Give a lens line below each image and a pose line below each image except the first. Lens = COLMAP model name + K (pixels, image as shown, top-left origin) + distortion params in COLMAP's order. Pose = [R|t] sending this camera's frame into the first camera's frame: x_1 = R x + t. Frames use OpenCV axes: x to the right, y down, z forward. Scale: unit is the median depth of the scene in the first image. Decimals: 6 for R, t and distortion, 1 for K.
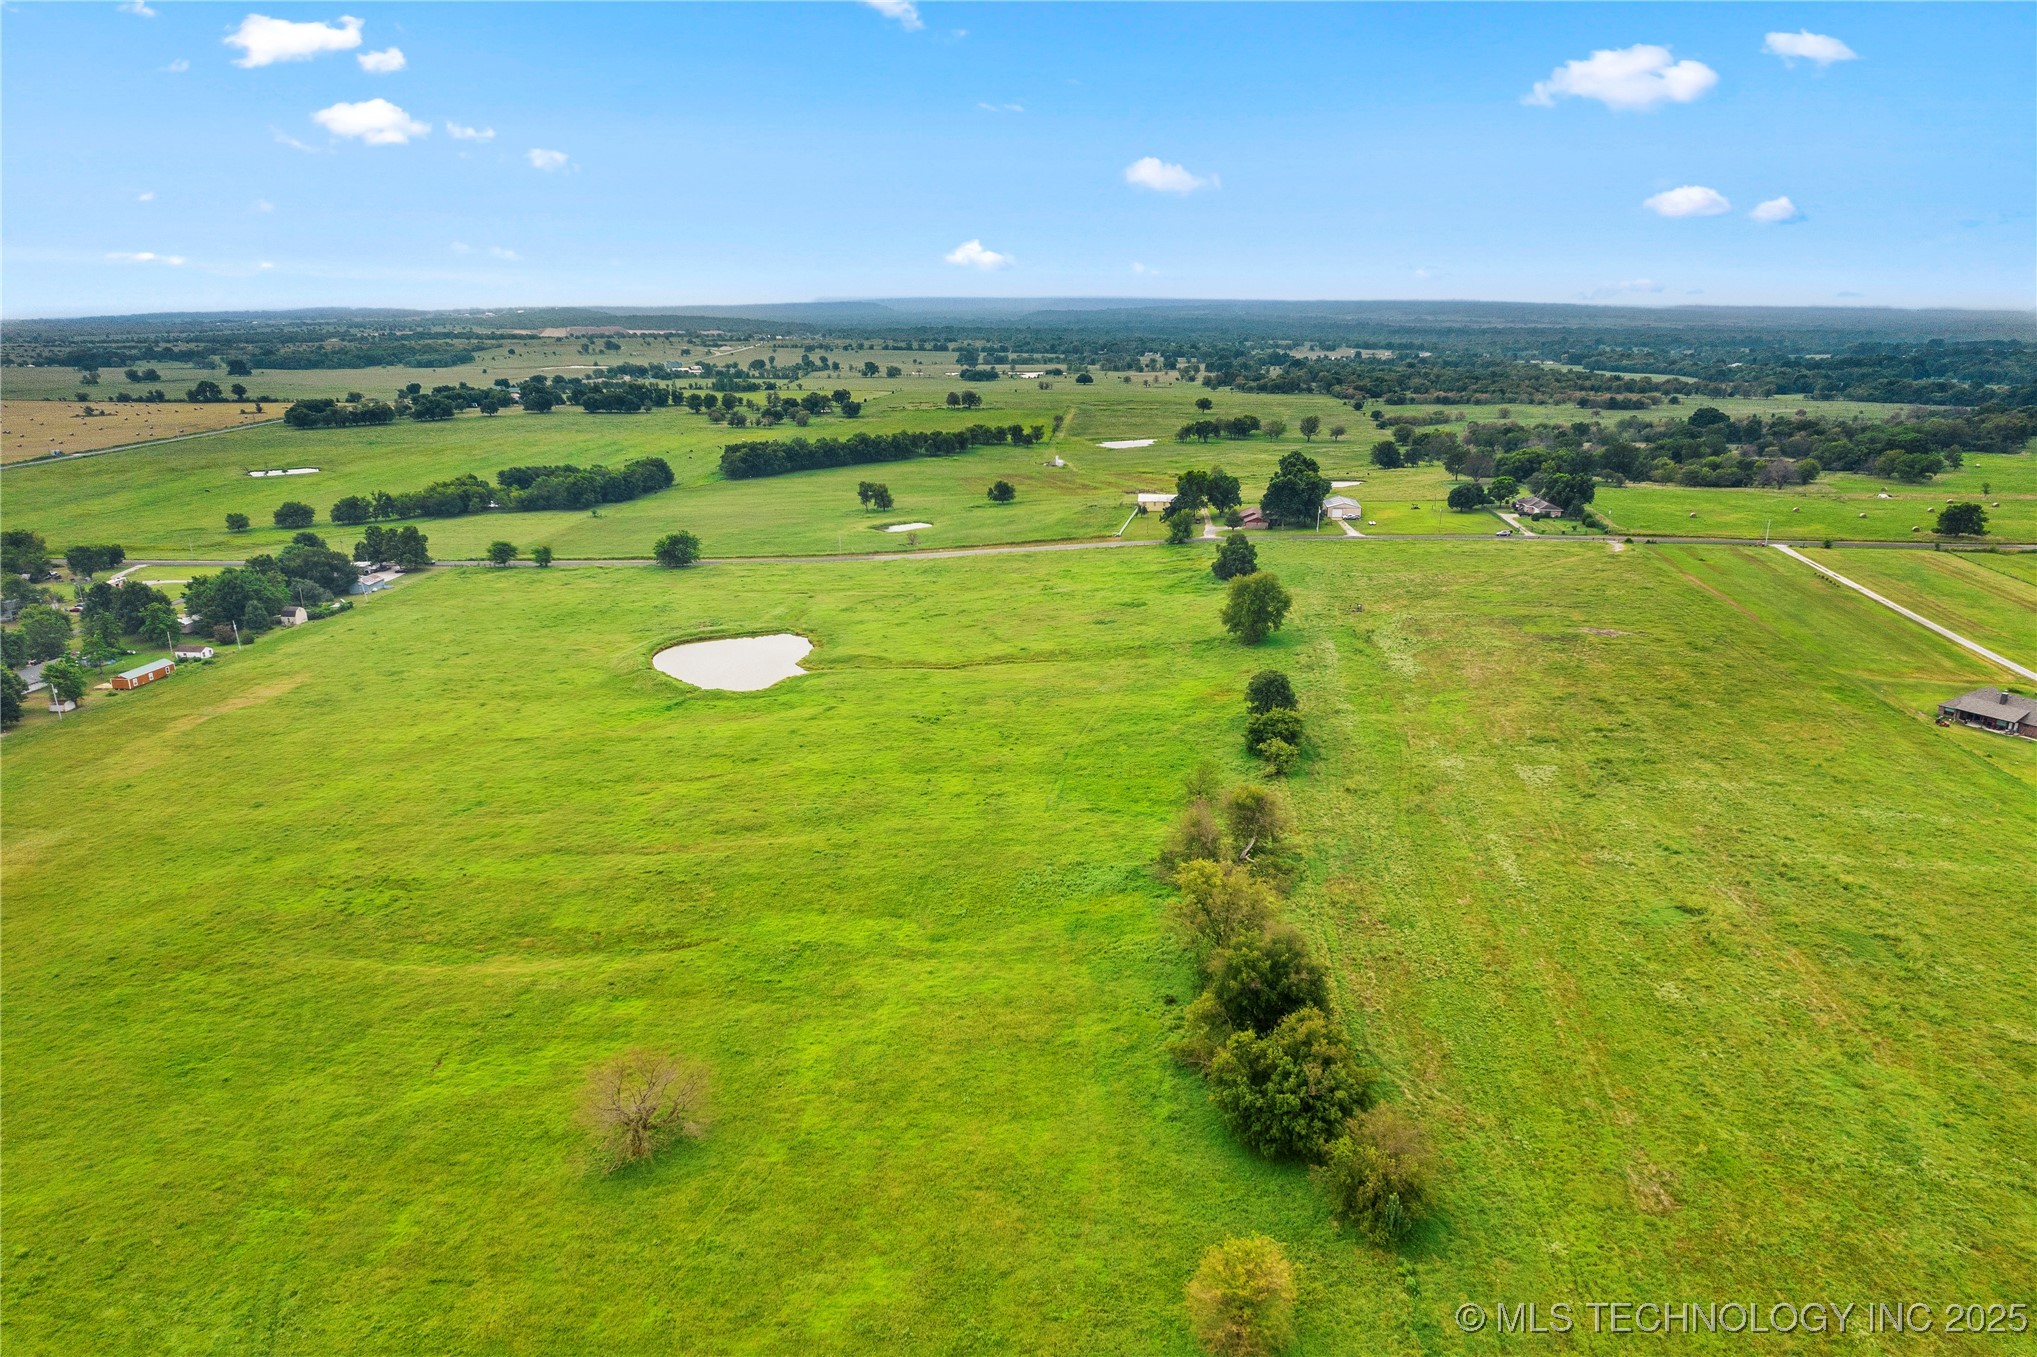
lens RADIAL K [[1297.3, 0, 1031.5], [0, 1297.3, 677.9], [0, 0, 1]] dist [-0.071139, 0.061366]
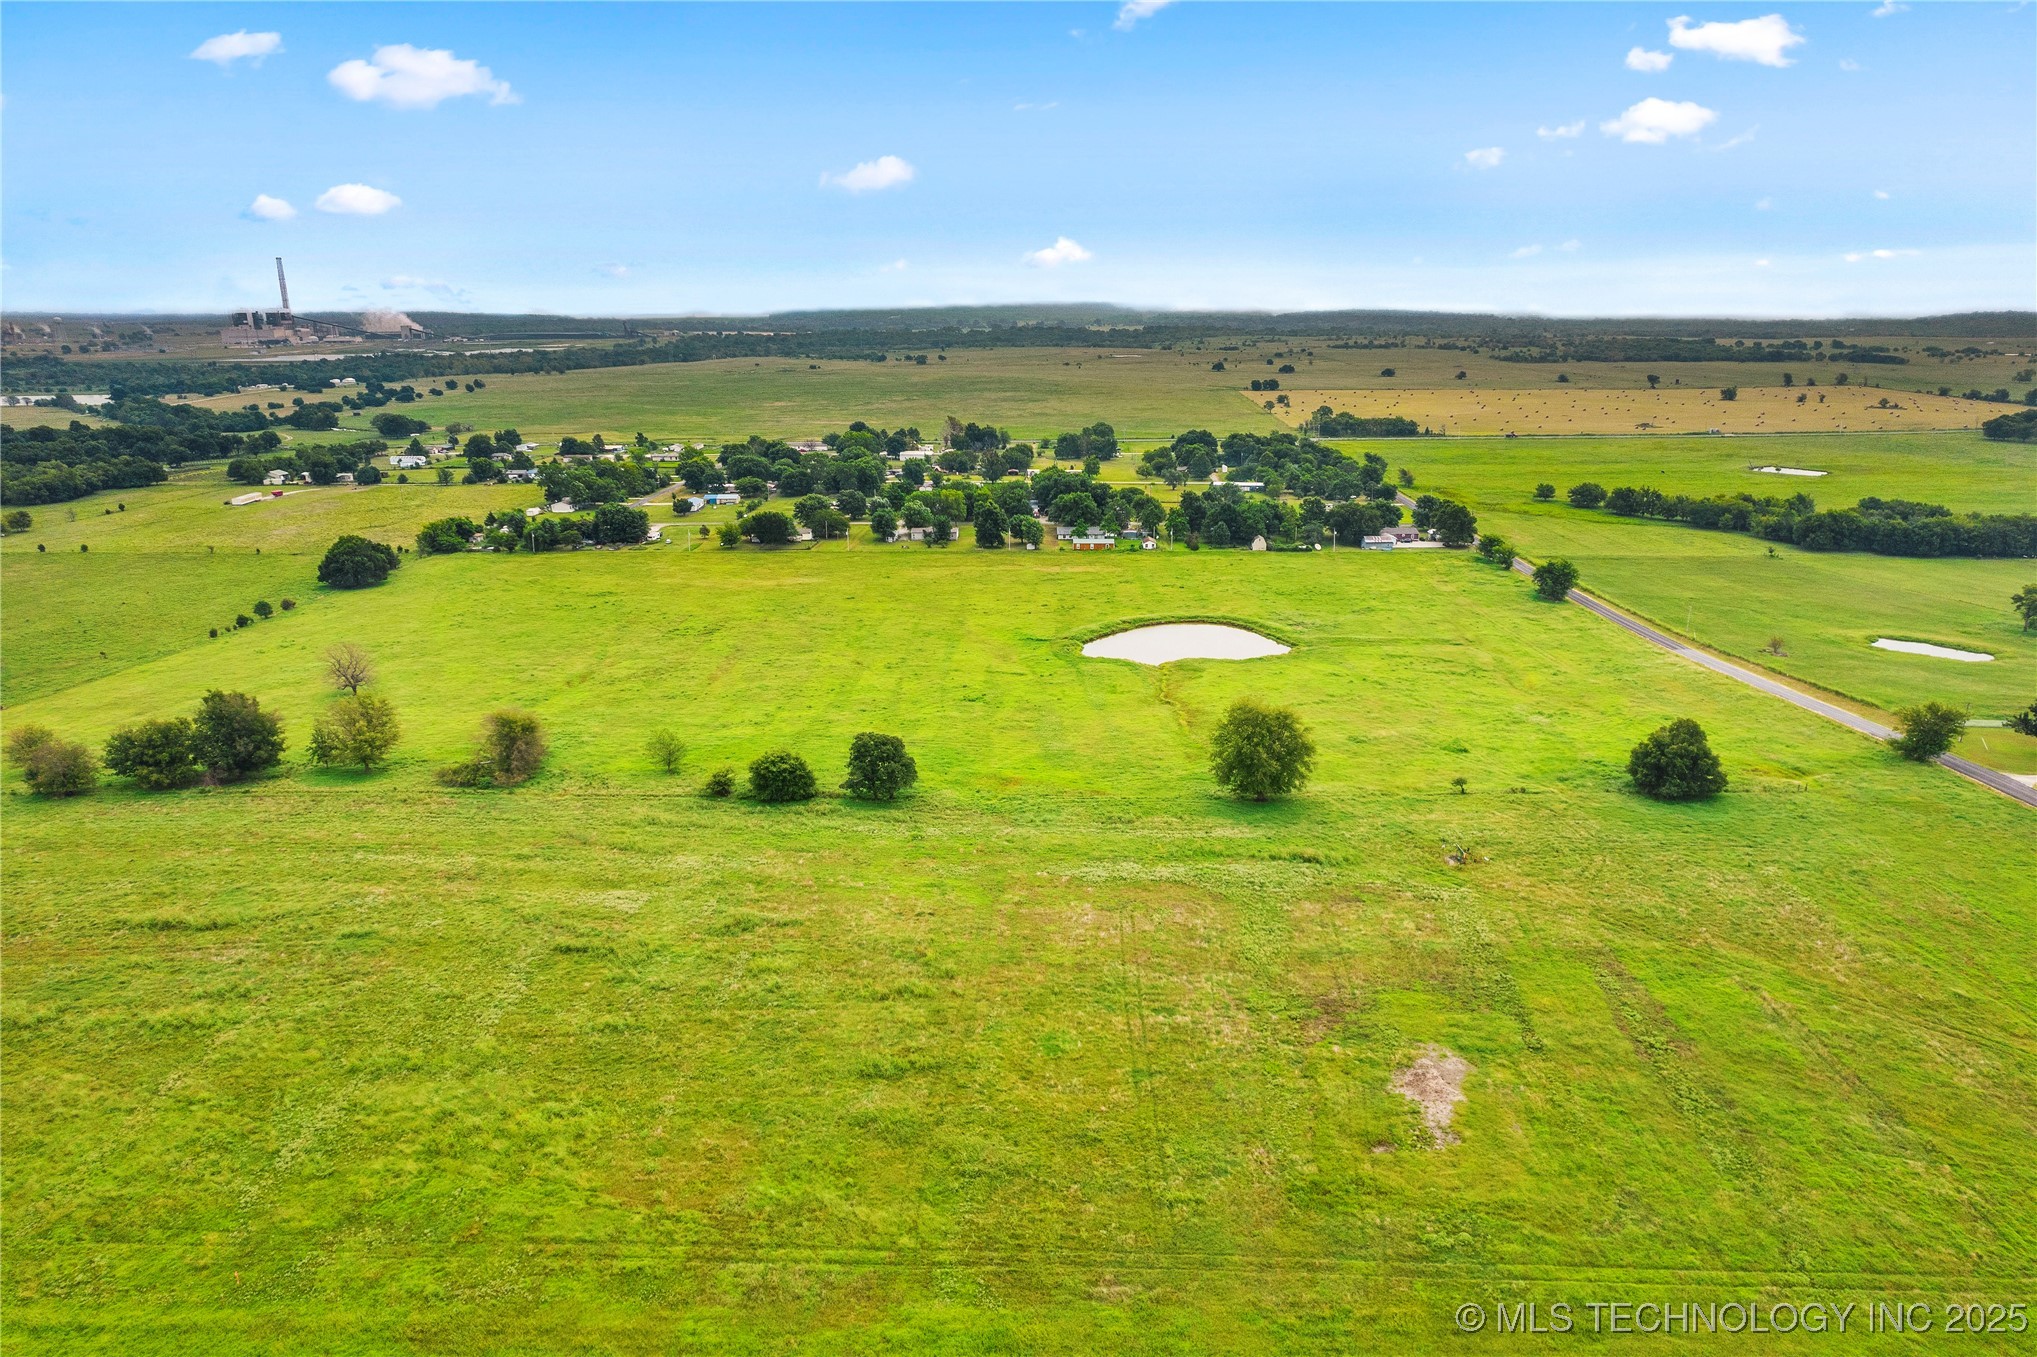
lens RADIAL K [[1297.3, 0, 1031.5], [0, 1297.3, 677.9], [0, 0, 1]] dist [-0.071139, 0.061366]
pose [[0.075091, 0.285017, -0.955577, 0.566357], [-0.281336, 0.925408, 0.253911, -0.161489], [0.956667, 0.249772, 0.149675, 0.550231]]
